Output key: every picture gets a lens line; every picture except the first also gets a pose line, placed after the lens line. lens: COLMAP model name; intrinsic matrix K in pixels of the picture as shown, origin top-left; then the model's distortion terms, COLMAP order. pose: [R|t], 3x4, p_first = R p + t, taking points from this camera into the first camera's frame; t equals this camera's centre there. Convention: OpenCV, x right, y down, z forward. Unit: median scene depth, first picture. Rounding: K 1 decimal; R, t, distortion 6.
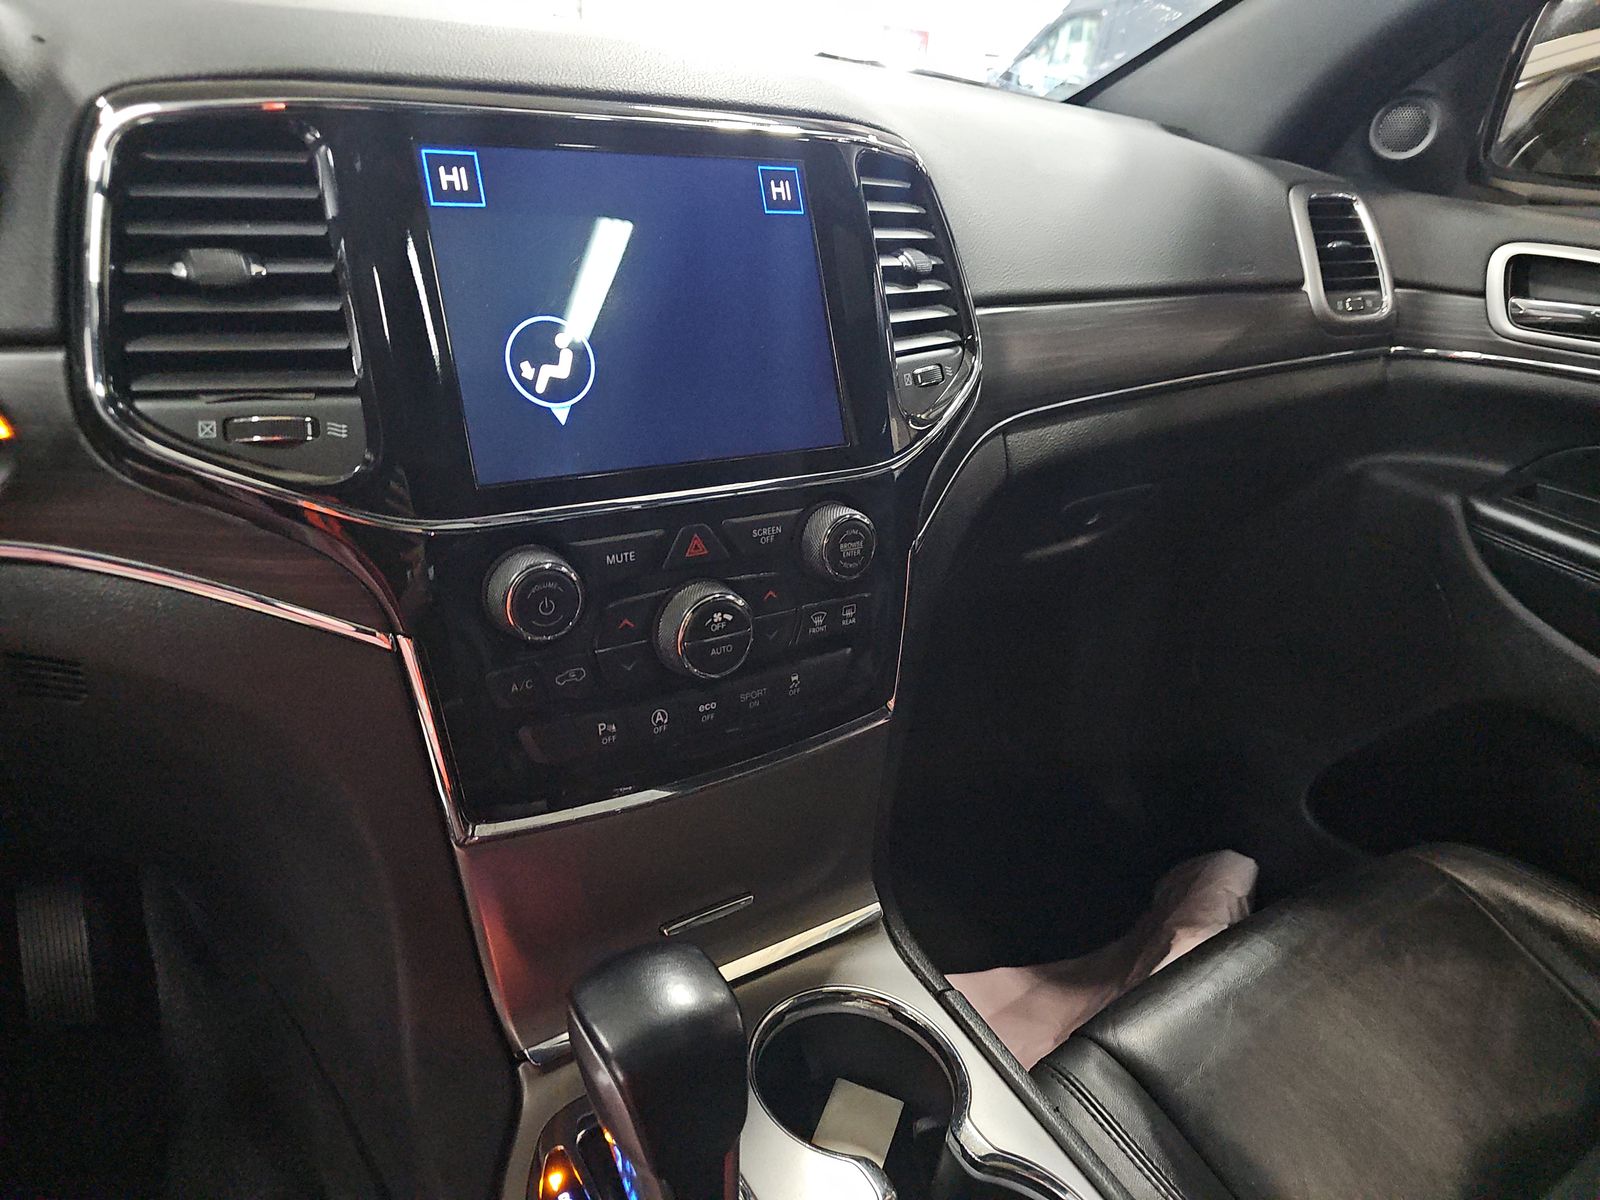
lens RADIAL K [[1033.4, 0, 802.2], [0, 1033.4, 597.8], [0, 0, 1]] dist [0.019660, -0.008732]
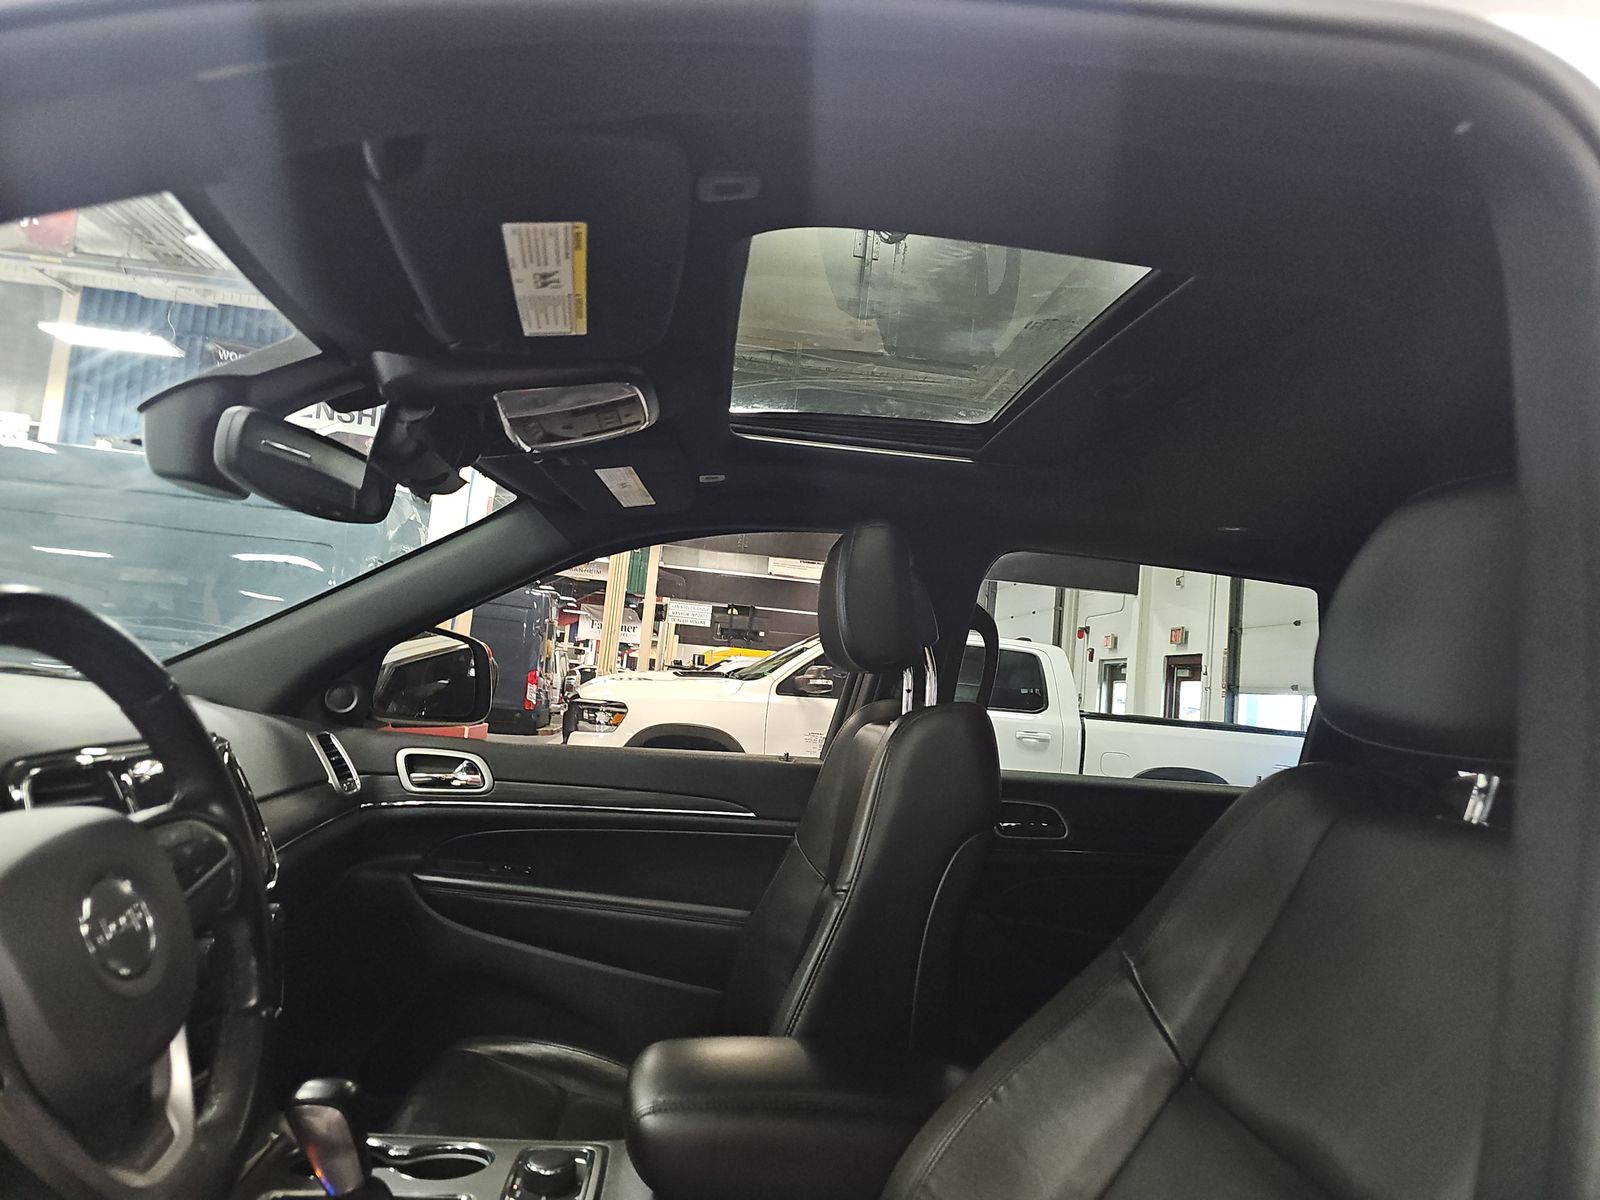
lens RADIAL K [[1033.4, 0, 796.0], [0, 1033.4, 598.8], [0, 0, 1]] dist [0.019660, -0.008732]
pose [[0.449444, 0.045040, 0.892172, -0.816139], [0.334222, 0.917714, -0.214699, 0.091565], [-0.828429, 0.394679, 0.397408, -0.586675]]
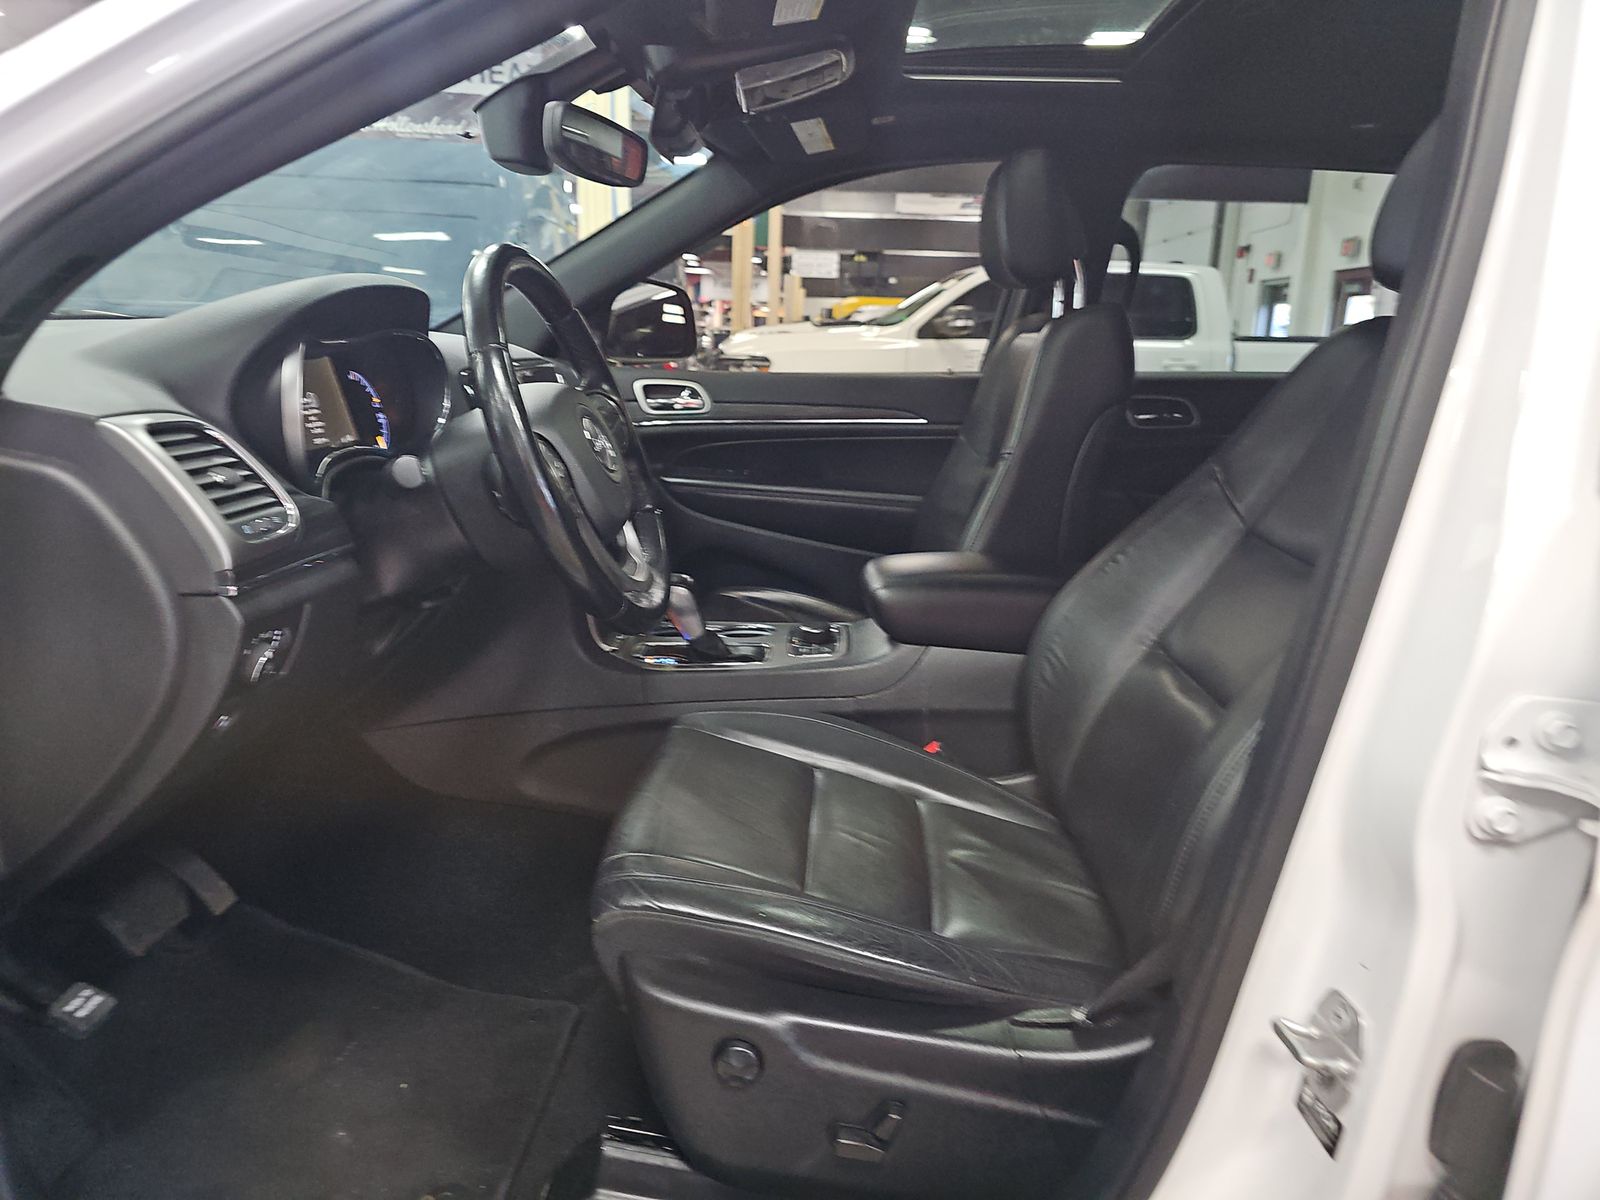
lens RADIAL K [[1033.4, 0, 786.9], [0, 1033.4, 592.5], [0, 0, 1]] dist [0.019660, -0.008732]
pose [[0.561849, -0.254406, 0.787149, -1.256986], [0.367021, 0.929419, 0.038417, 0.185882], [-0.741365, 0.267316, 0.615565, -0.708929]]
